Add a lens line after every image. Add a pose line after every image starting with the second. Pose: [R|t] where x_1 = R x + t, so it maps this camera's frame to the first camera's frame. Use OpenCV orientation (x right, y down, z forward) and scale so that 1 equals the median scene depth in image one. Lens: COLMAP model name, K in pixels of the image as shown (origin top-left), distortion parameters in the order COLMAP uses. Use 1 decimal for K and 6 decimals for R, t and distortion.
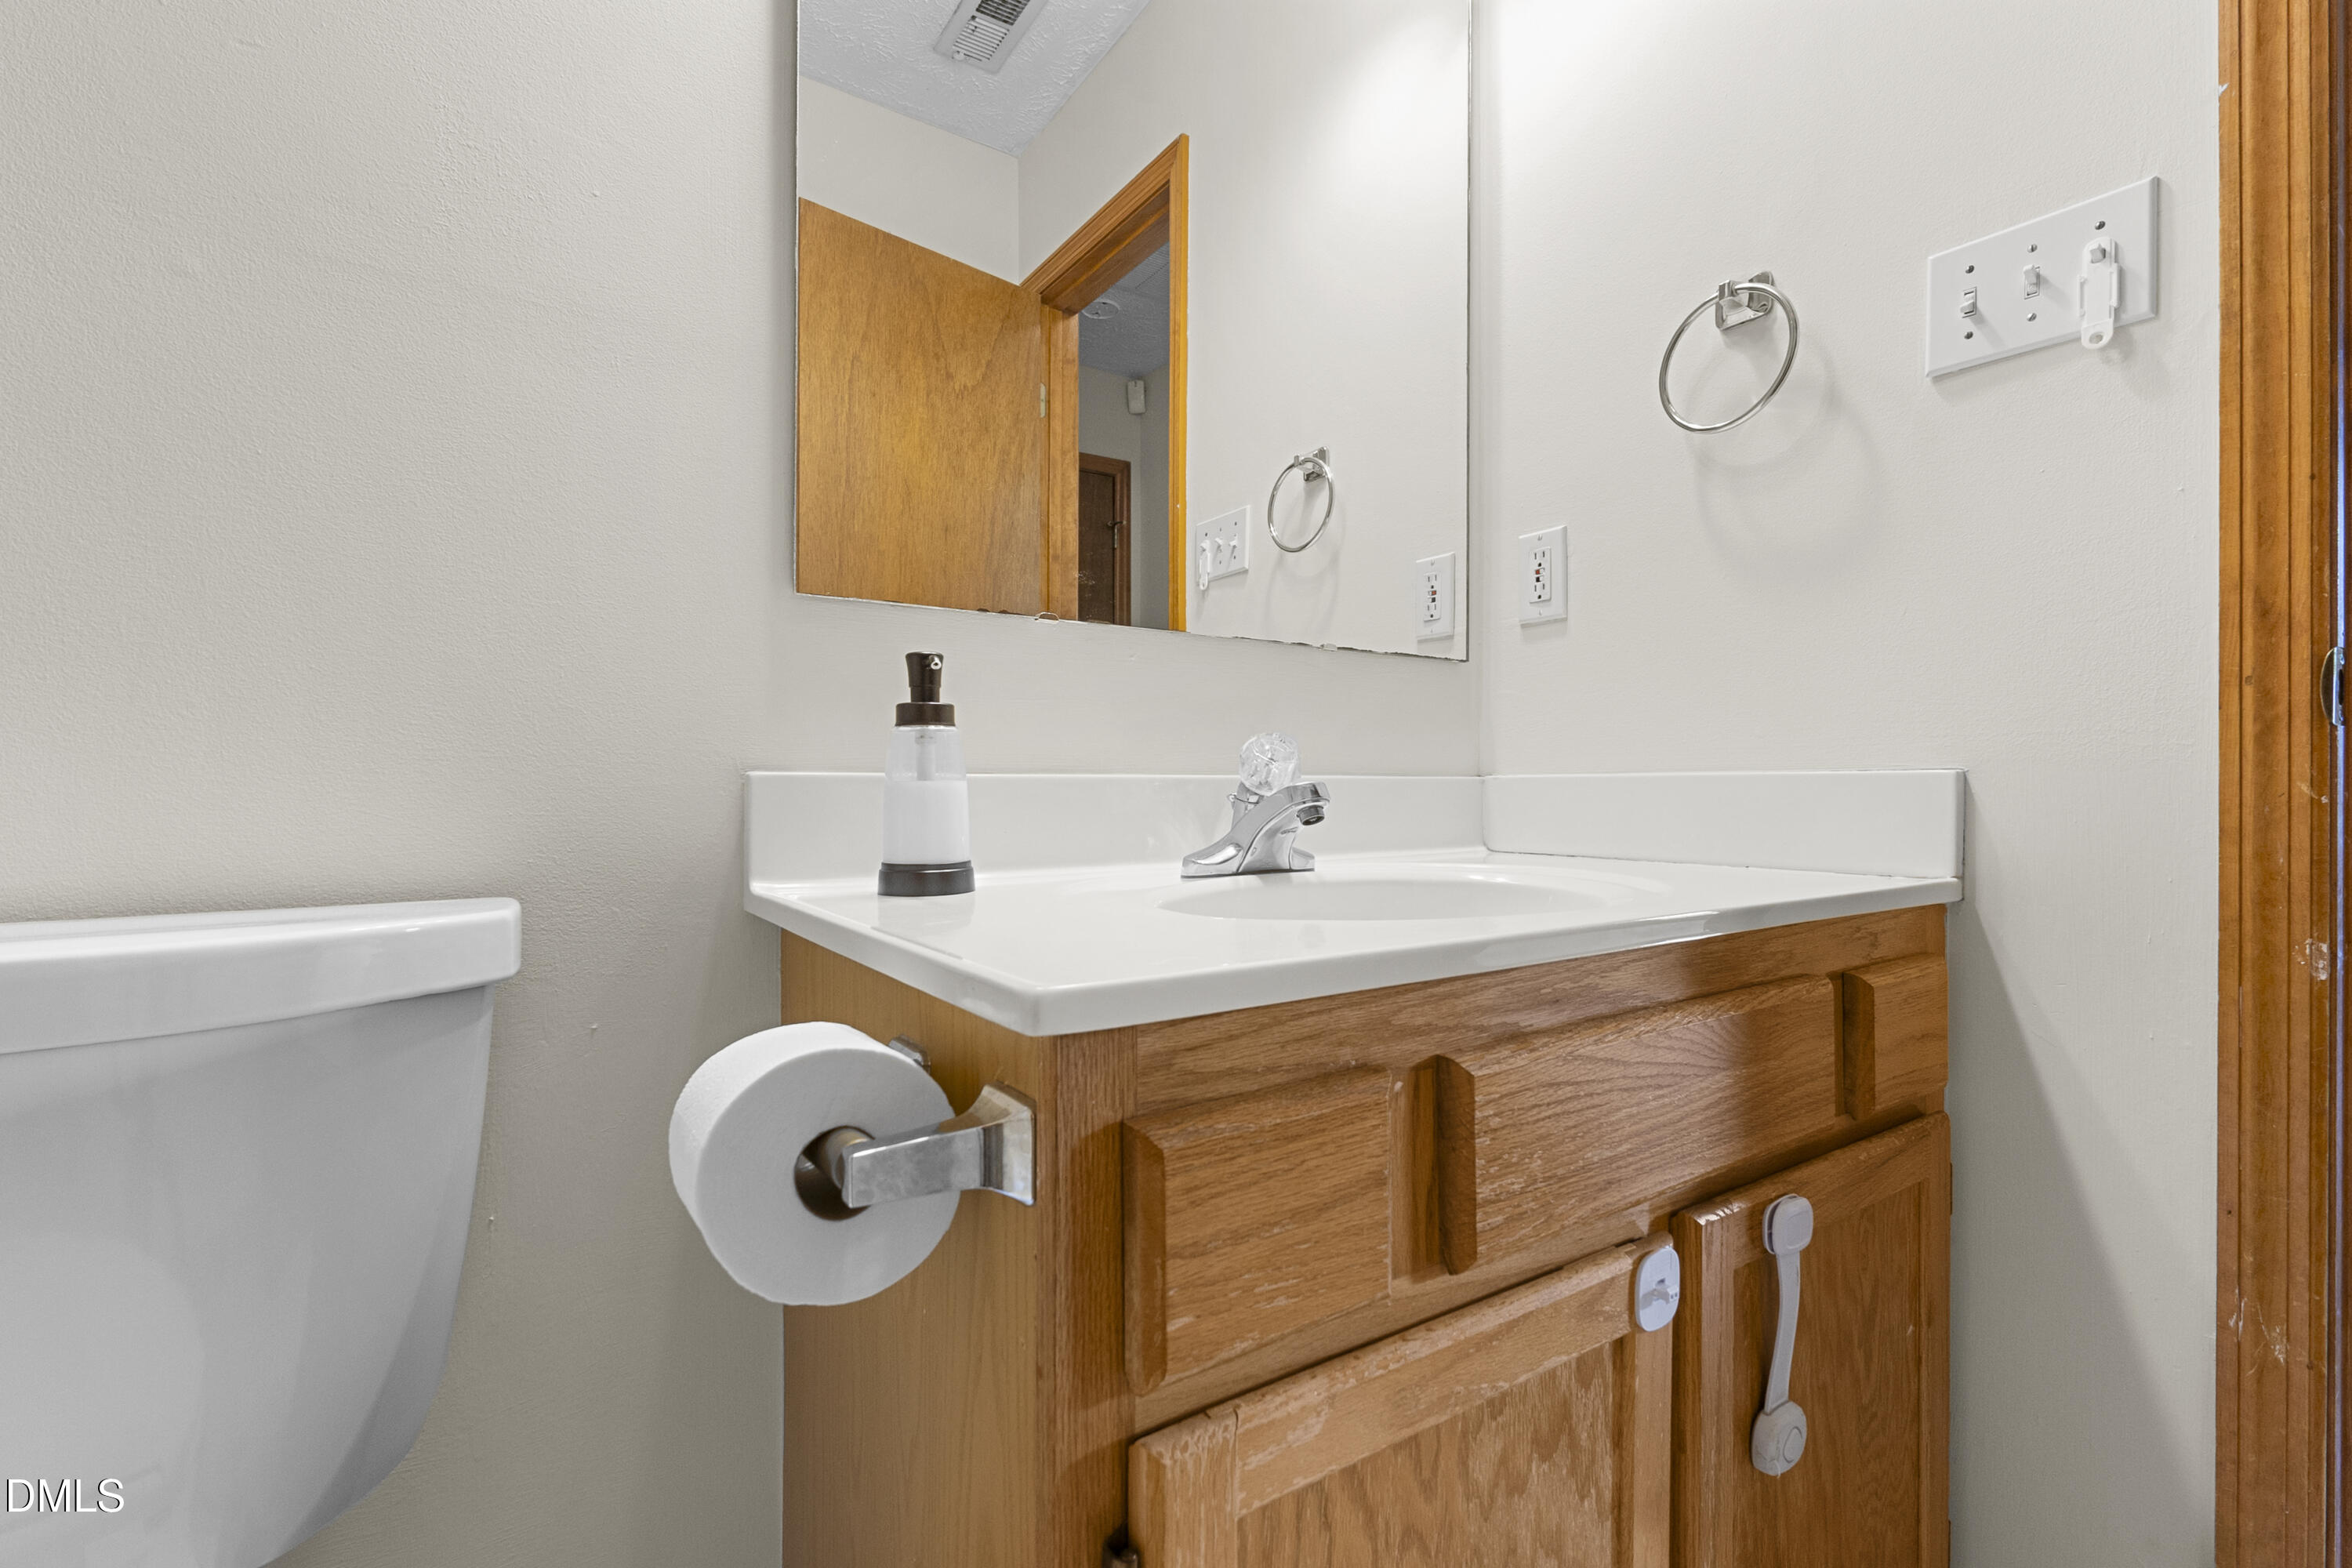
lens RADIAL K [[1040.8, 0, 1171.0], [0, 1040.8, 785.7], [0, 0, 1]] dist [-0.001411, -0.000259]
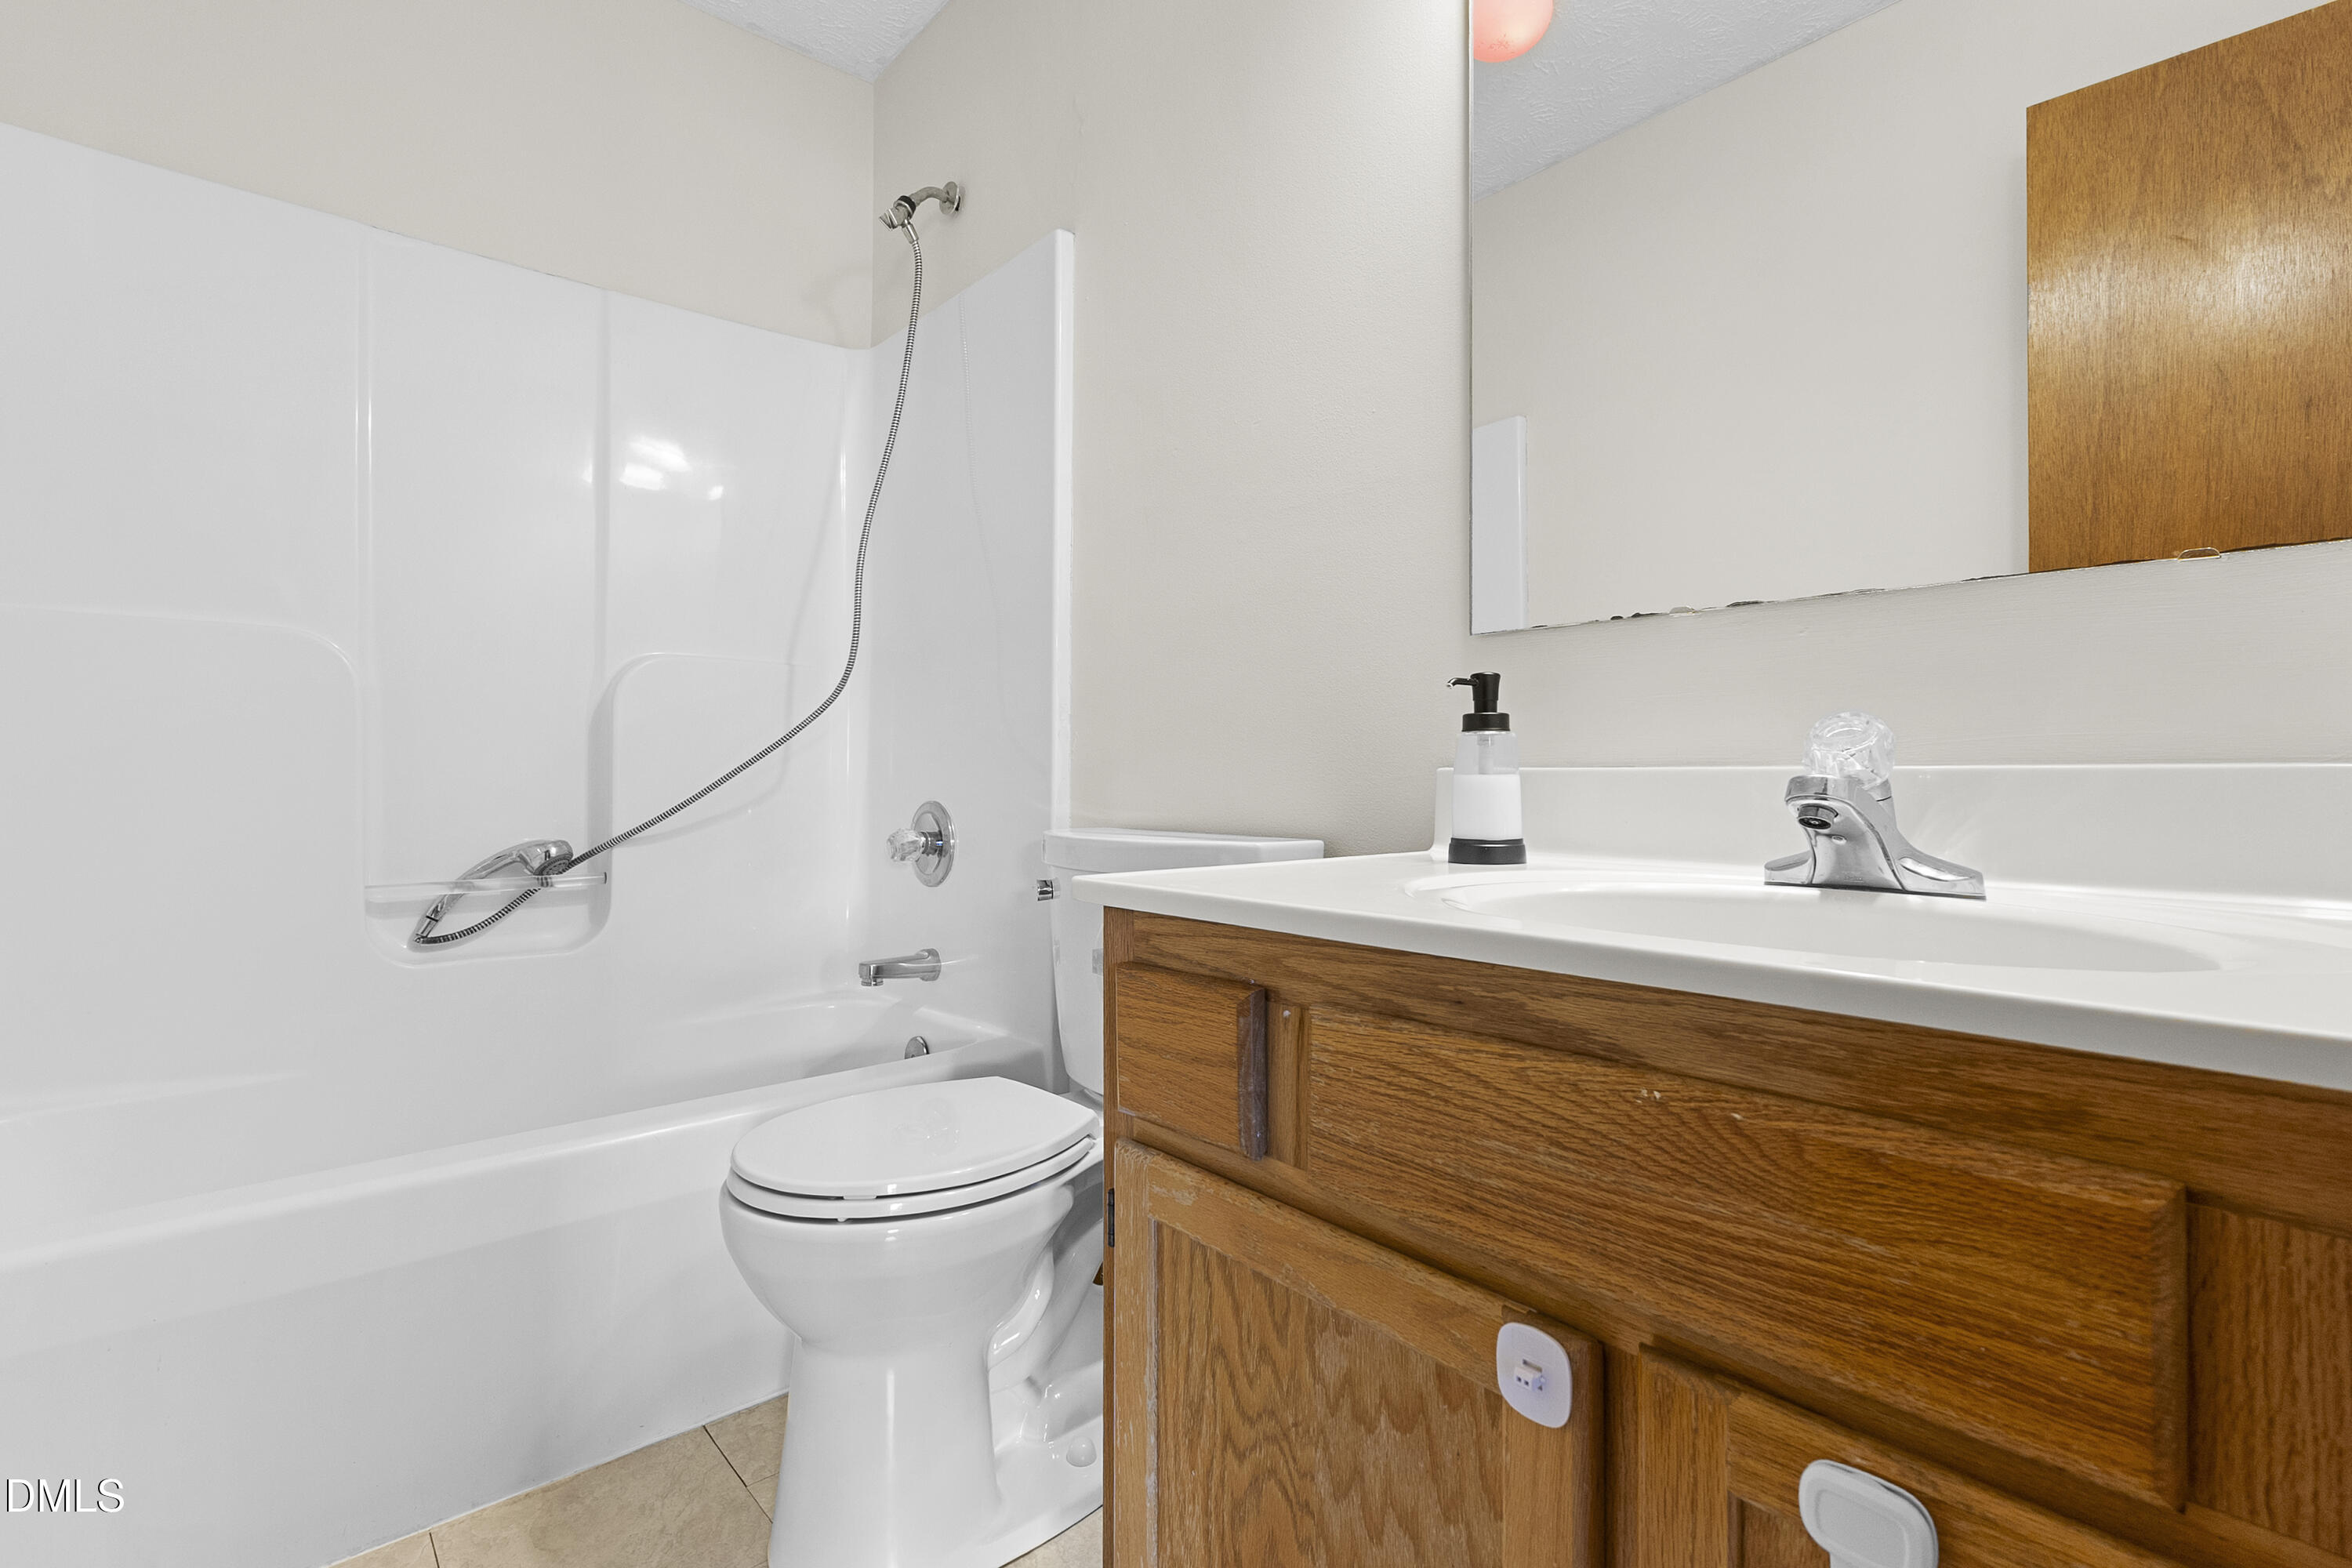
lens RADIAL K [[1040.8, 0, 1191.1], [0, 1040.8, 779.5], [0, 0, 1]] dist [-0.001411, -0.000259]
pose [[0.150989, 0.004315, -0.988526, 1.326117], [-0.001690, 0.999990, 0.004106, -0.004010], [0.988534, 0.001051, 0.150995, 0.625140]]
